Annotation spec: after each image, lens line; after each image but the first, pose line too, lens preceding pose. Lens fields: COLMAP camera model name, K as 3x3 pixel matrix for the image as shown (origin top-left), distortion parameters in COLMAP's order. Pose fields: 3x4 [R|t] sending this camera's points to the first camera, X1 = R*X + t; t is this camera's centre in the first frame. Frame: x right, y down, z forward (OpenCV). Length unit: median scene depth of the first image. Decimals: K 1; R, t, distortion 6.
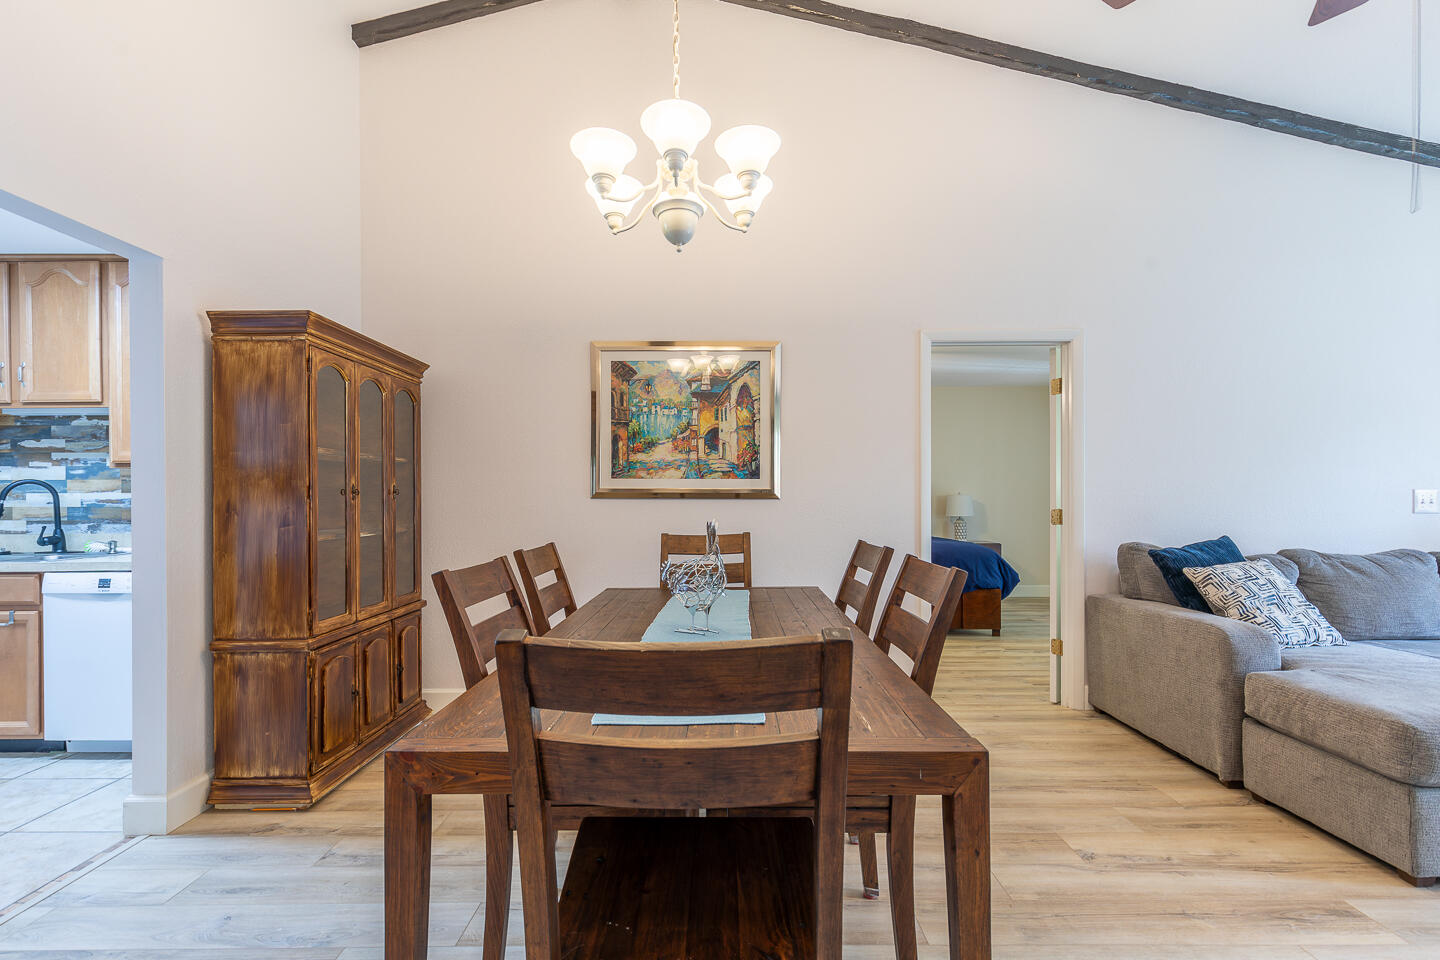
lens RADIAL K [[661.7, 0, 721.1], [0, 661.7, 488.7], [0, 0, 1]] dist [0.001159, 0.000407]
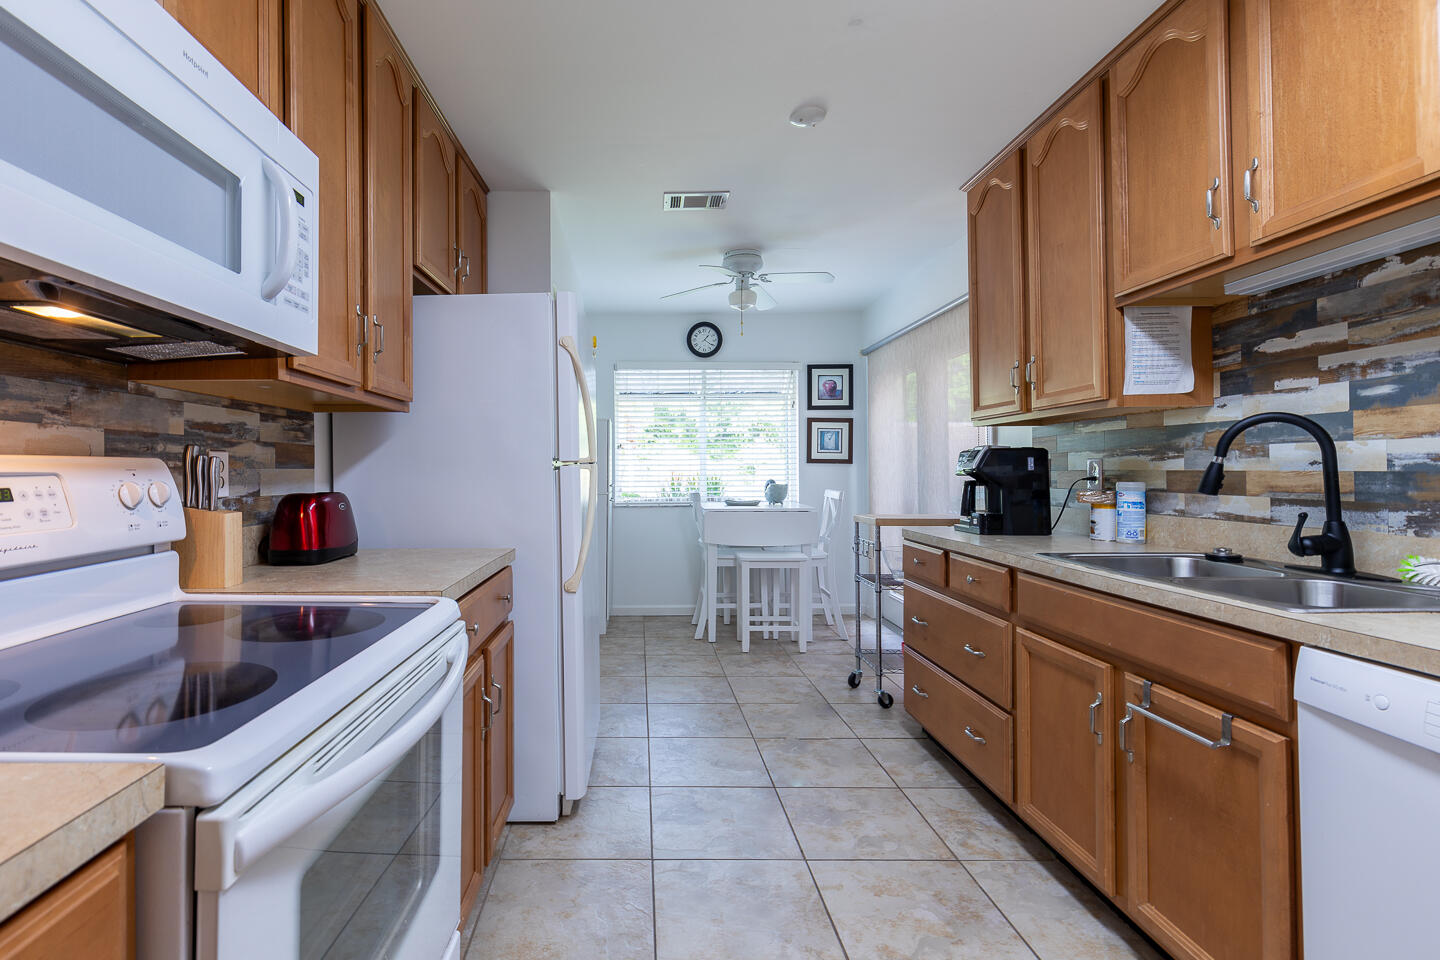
lens RADIAL K [[596.2, 0, 718.5], [0, 596.2, 469.0], [0, 0, 1]] dist [0.001810, 0.000284]
pose [[-0.012215, -0.000316, -0.999925, -0.584206], [0.011221, 0.999937, -0.000453, 0.021656], [0.999862, -0.011226, -0.012210, 0.581961]]
